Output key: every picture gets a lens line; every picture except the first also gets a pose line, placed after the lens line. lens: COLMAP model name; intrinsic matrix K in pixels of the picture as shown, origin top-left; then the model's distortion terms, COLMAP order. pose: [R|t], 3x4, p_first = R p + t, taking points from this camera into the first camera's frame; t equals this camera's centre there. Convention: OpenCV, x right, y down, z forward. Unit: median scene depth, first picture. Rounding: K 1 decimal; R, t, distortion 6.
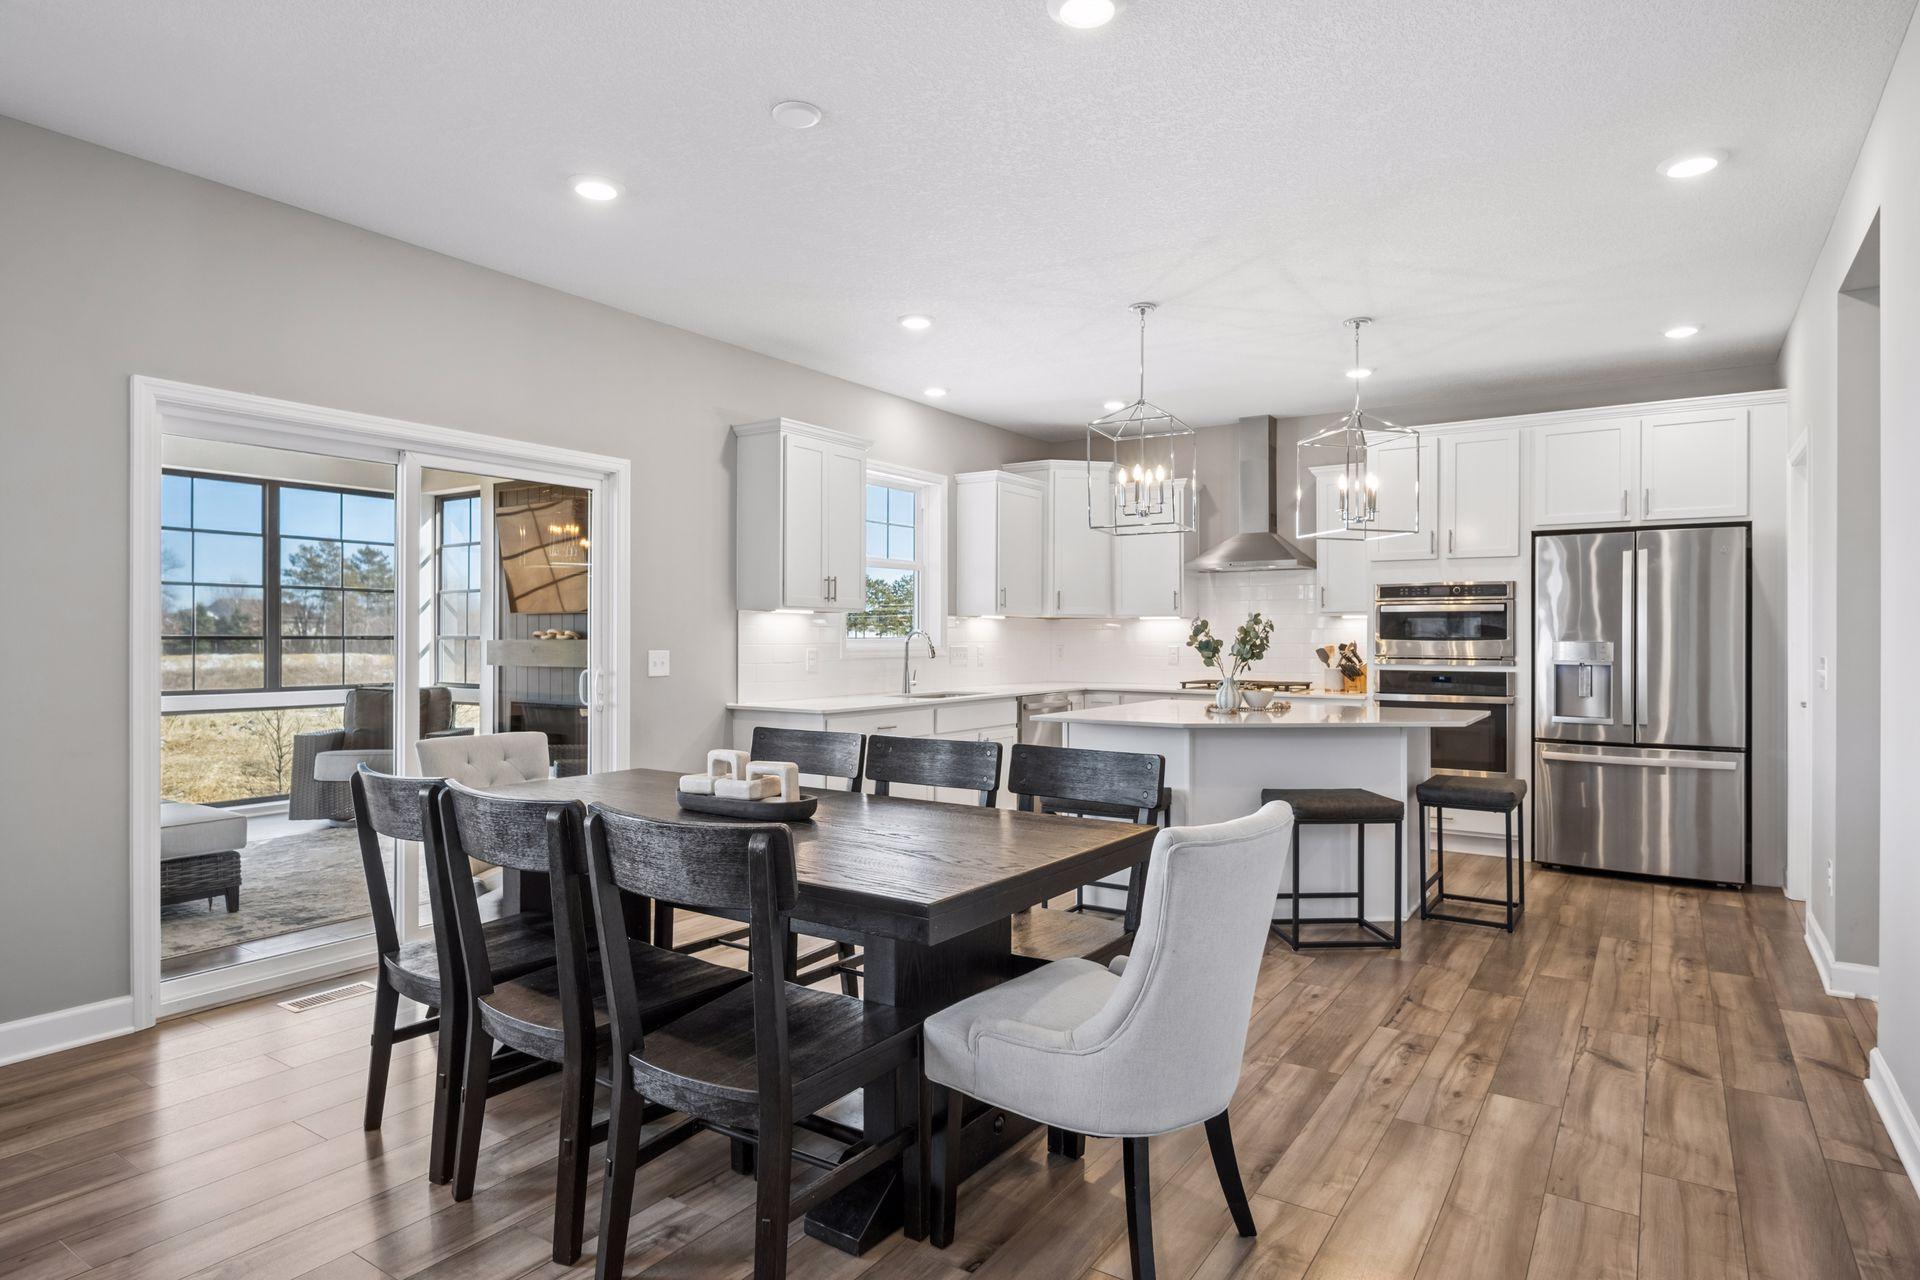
lens RADIAL K [[993.7, 0, 970.8], [0, 993.7, 637.4], [0, 0, 1]] dist [-0.010067, 0.000006]
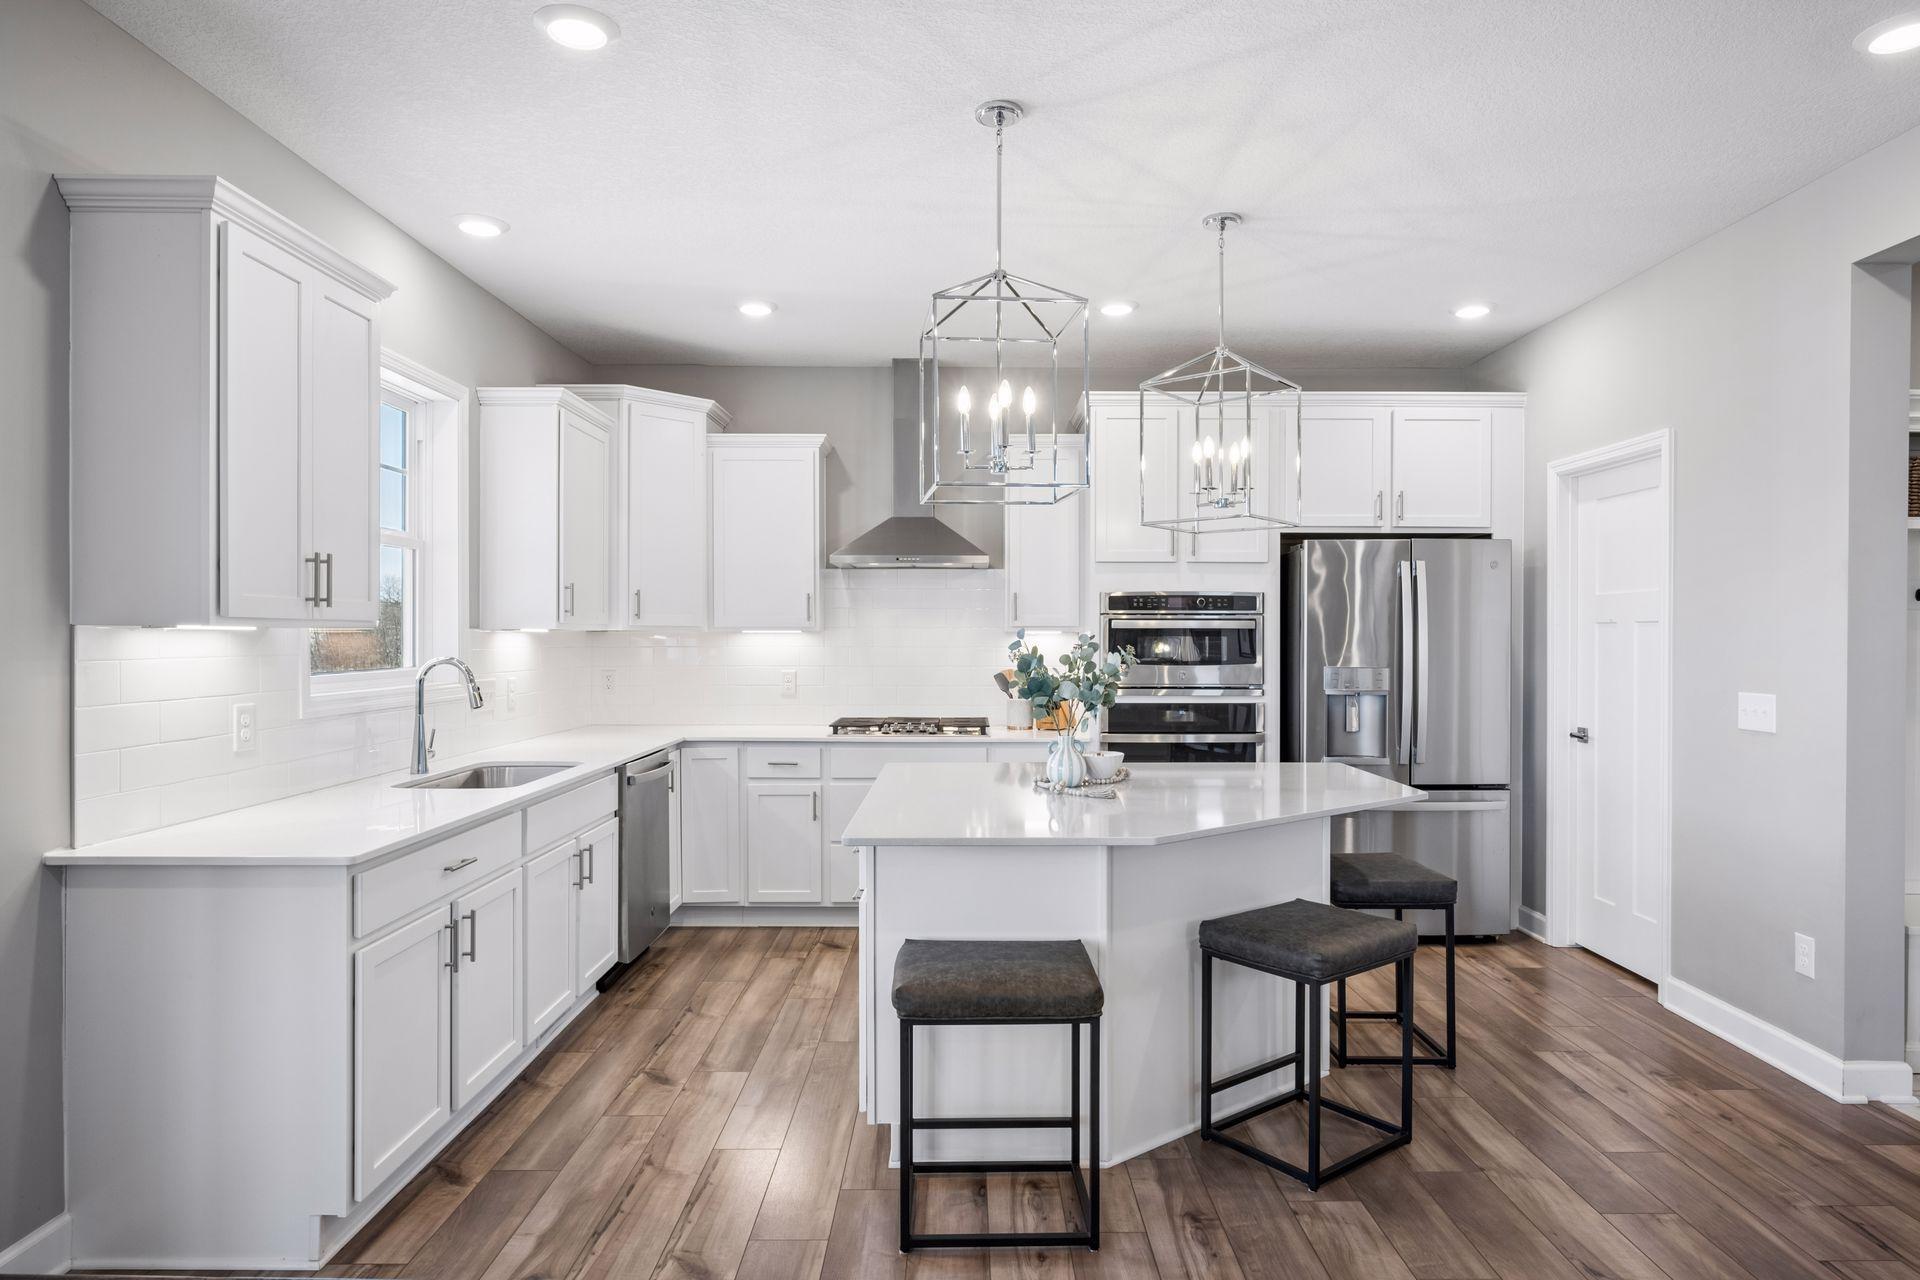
lens RADIAL K [[1089.2, 0, 960.0], [0, 1089.2, 640.0], [0, 0, 1]] dist [-0.019479, 0.000597]
pose [[0.840955, -0.001966, 0.541101, -0.145428], [0.000849, 0.999997, 0.002313, -0.019222], [-0.541104, -0.001486, 0.840954, 0.367084]]
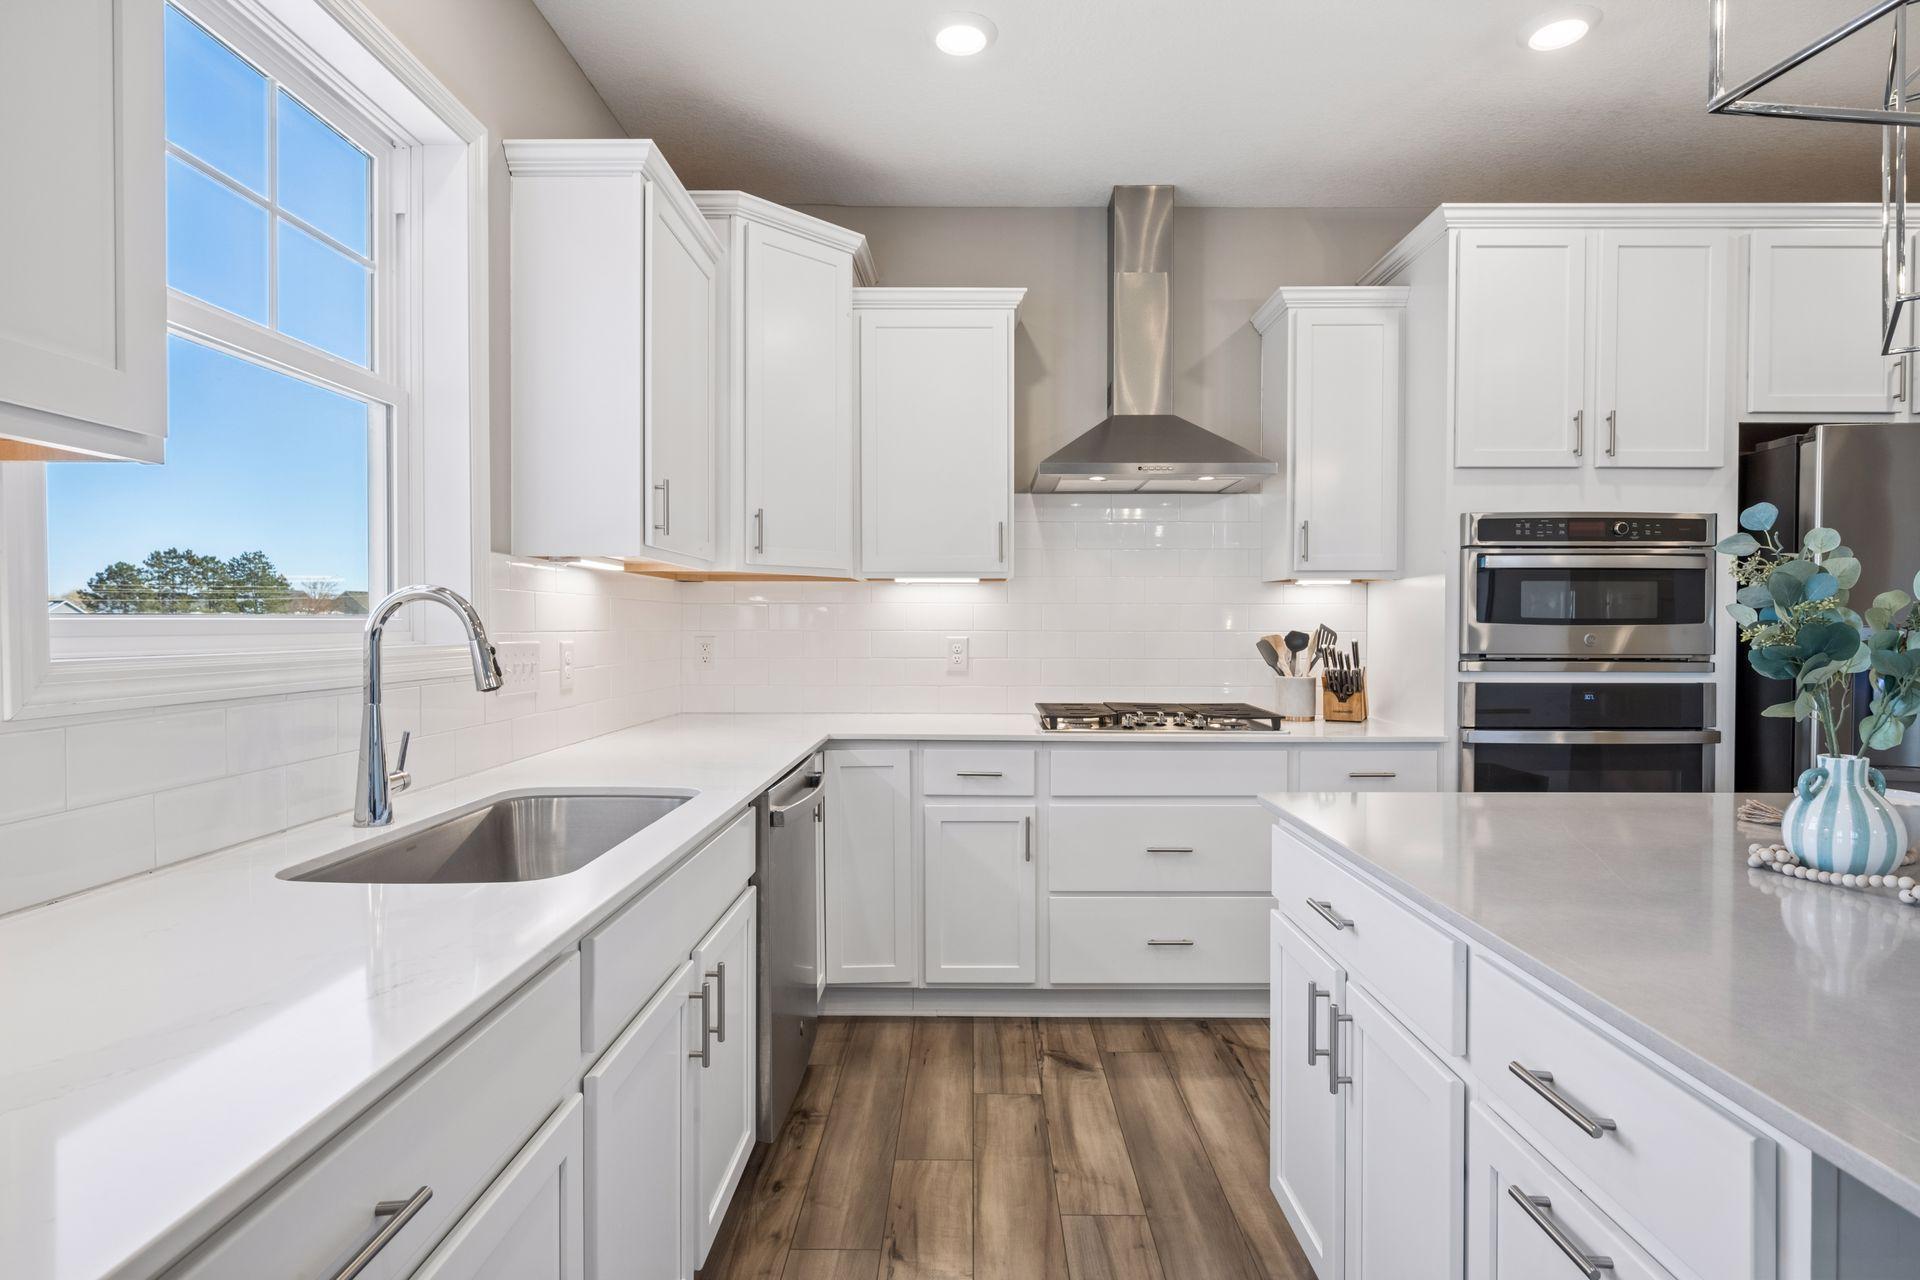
lens RADIAL K [[993.7, 0, 970.8], [0, 993.7, 637.4], [0, 0, 1]] dist [-0.010067, 0.000006]
pose [[0.846963, -0.007322, 0.531602, -0.074367], [0.000346, 0.999913, 0.013220, 0.002675], [-0.531652, -0.011013, 0.846891, 0.738539]]
